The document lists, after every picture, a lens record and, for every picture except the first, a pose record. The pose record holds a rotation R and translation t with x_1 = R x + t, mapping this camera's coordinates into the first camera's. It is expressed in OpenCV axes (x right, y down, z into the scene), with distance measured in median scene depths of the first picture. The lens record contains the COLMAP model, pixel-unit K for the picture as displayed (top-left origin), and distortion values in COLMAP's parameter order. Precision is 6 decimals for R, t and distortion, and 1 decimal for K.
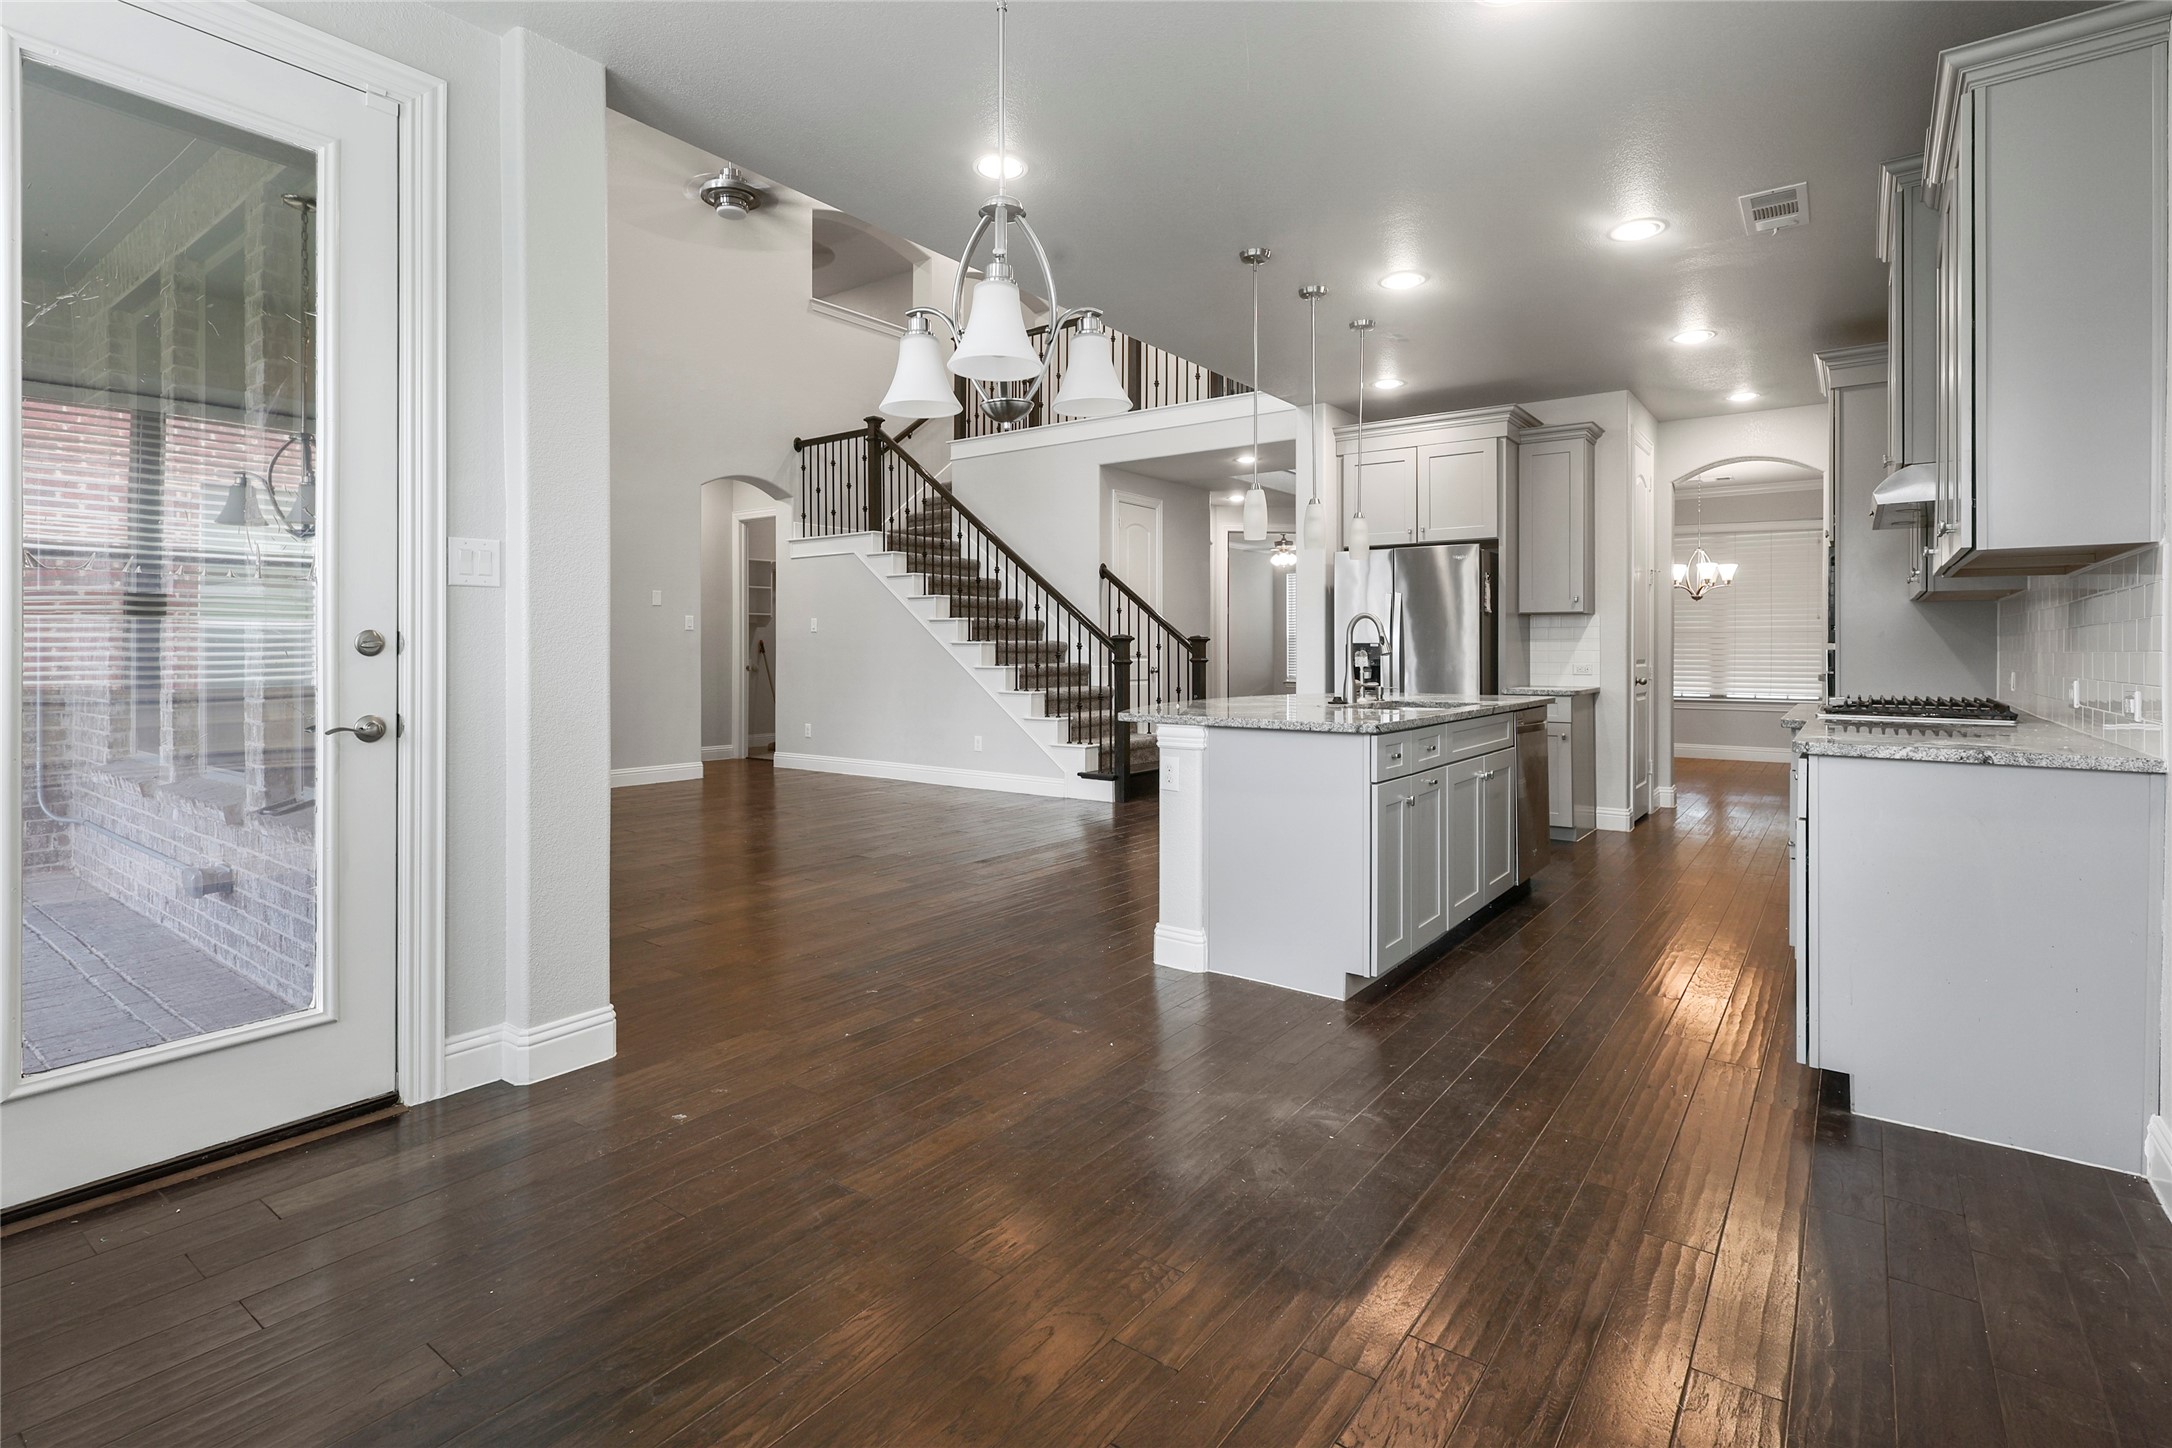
lens RADIAL K [[1028.9, 0, 1084.2], [0, 1028.9, 666.5], [0, 0, 1]] dist [-0.023247, 0.001722]
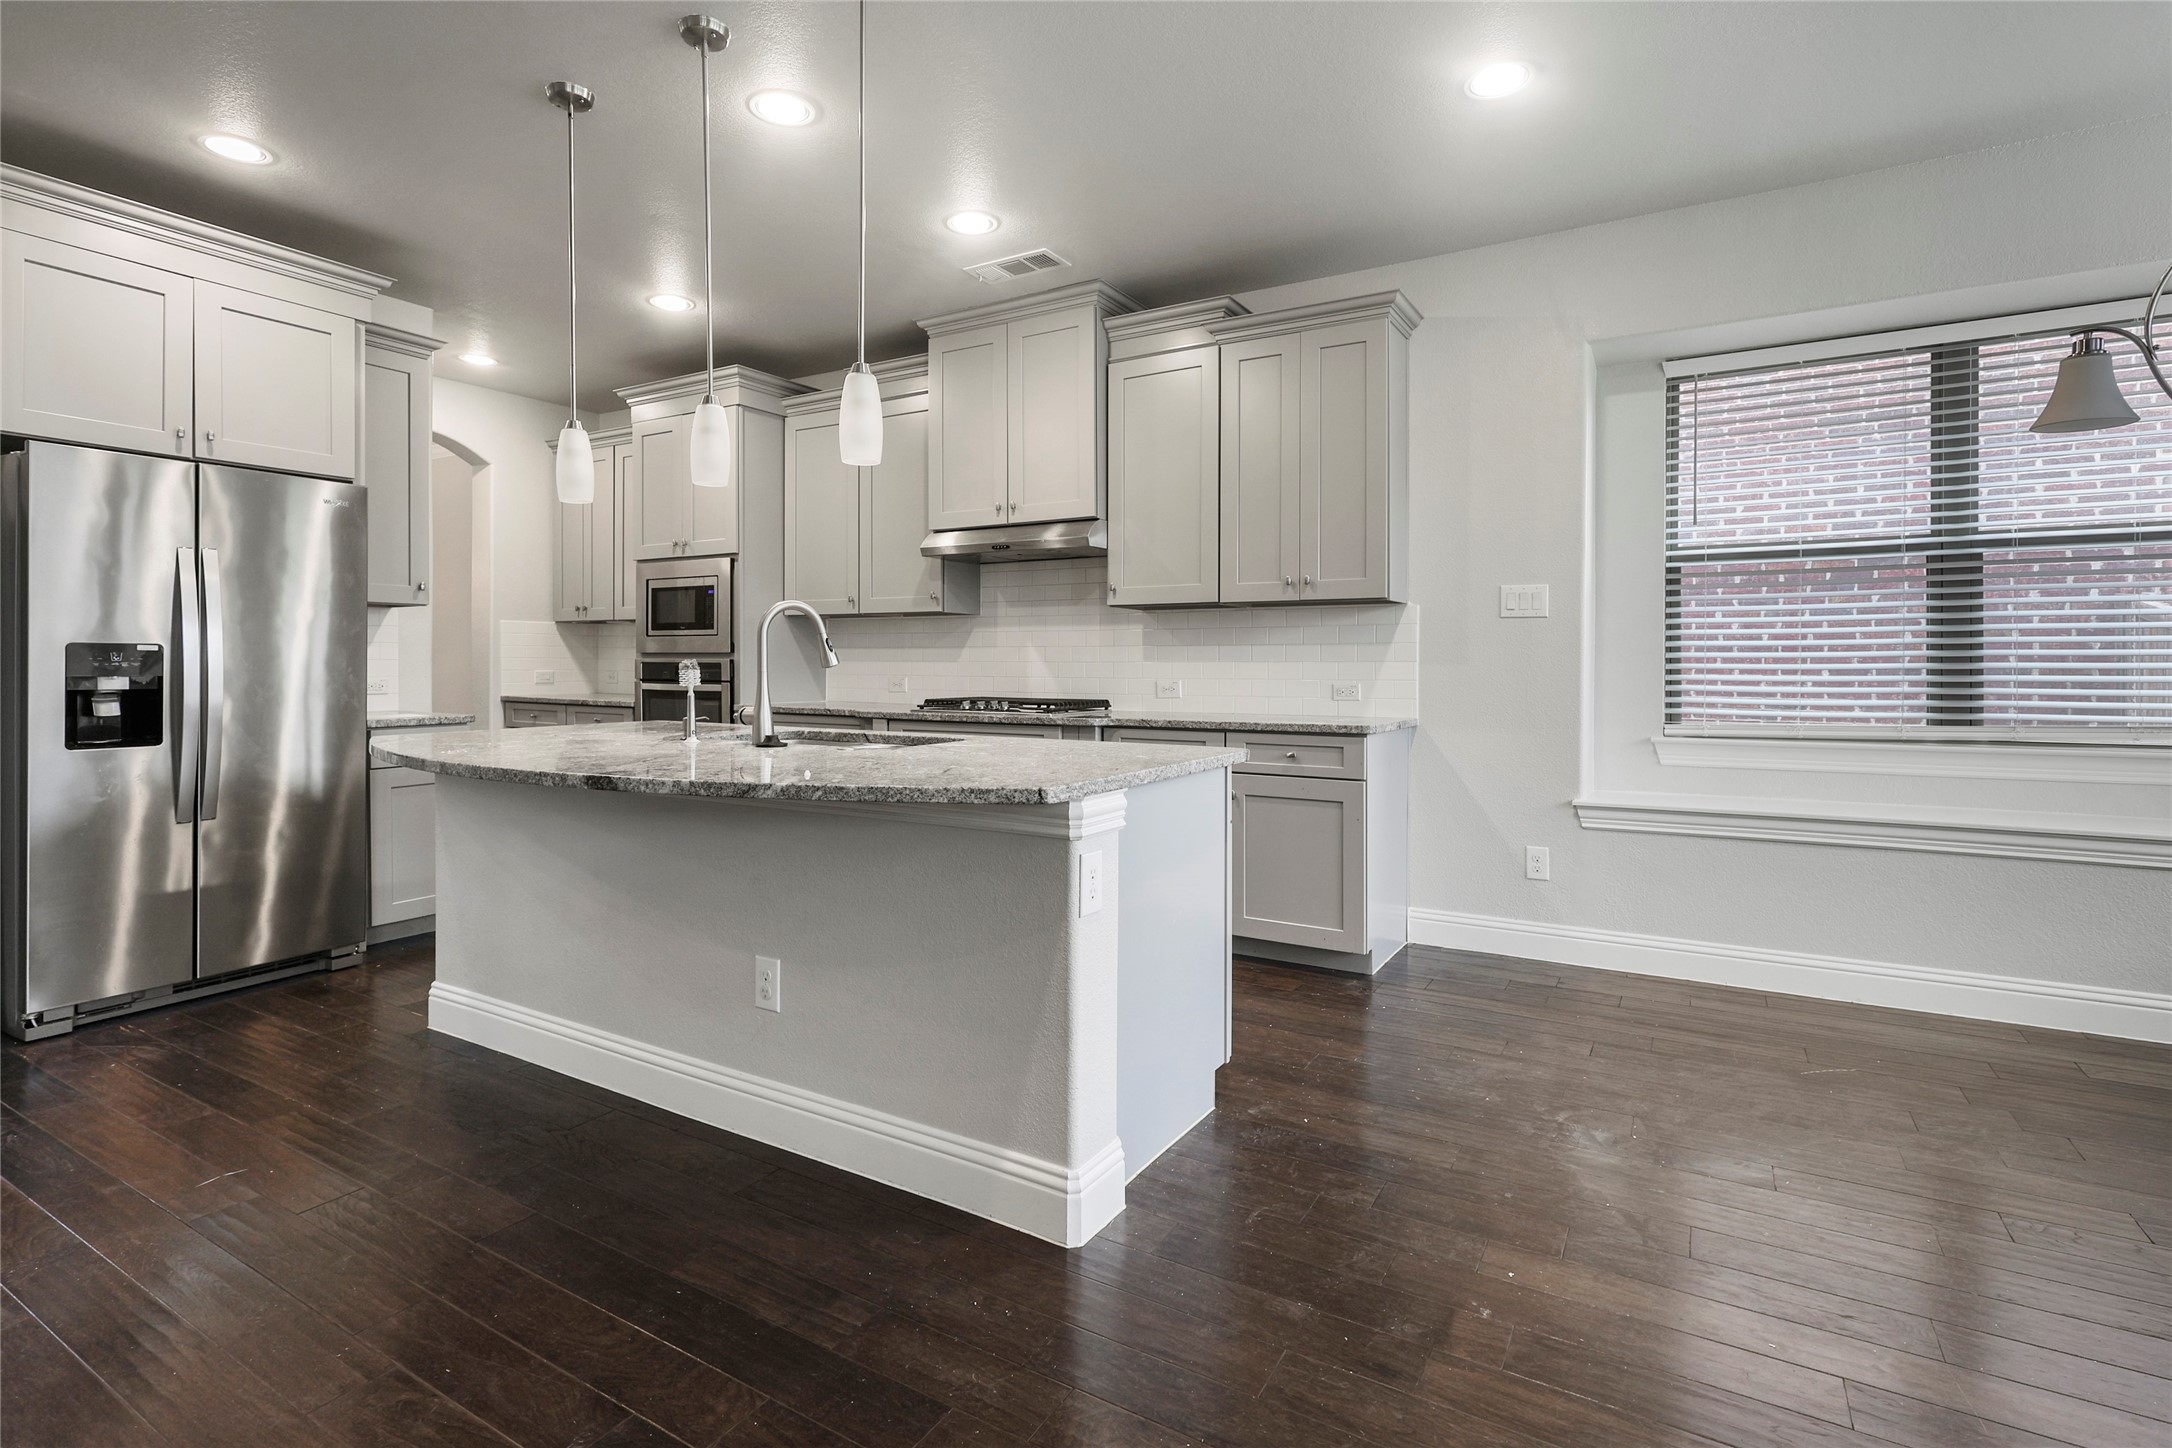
lens RADIAL K [[1028.9, 0, 1084.2], [0, 1028.9, 666.5], [0, 0, 1]] dist [-0.023247, 0.001722]
pose [[-0.110846, 0.001049, 0.993837, -0.507951], [0.007779, 0.999970, -0.000188, -0.012785], [-0.993807, 0.007711, -0.110850, 1.175705]]
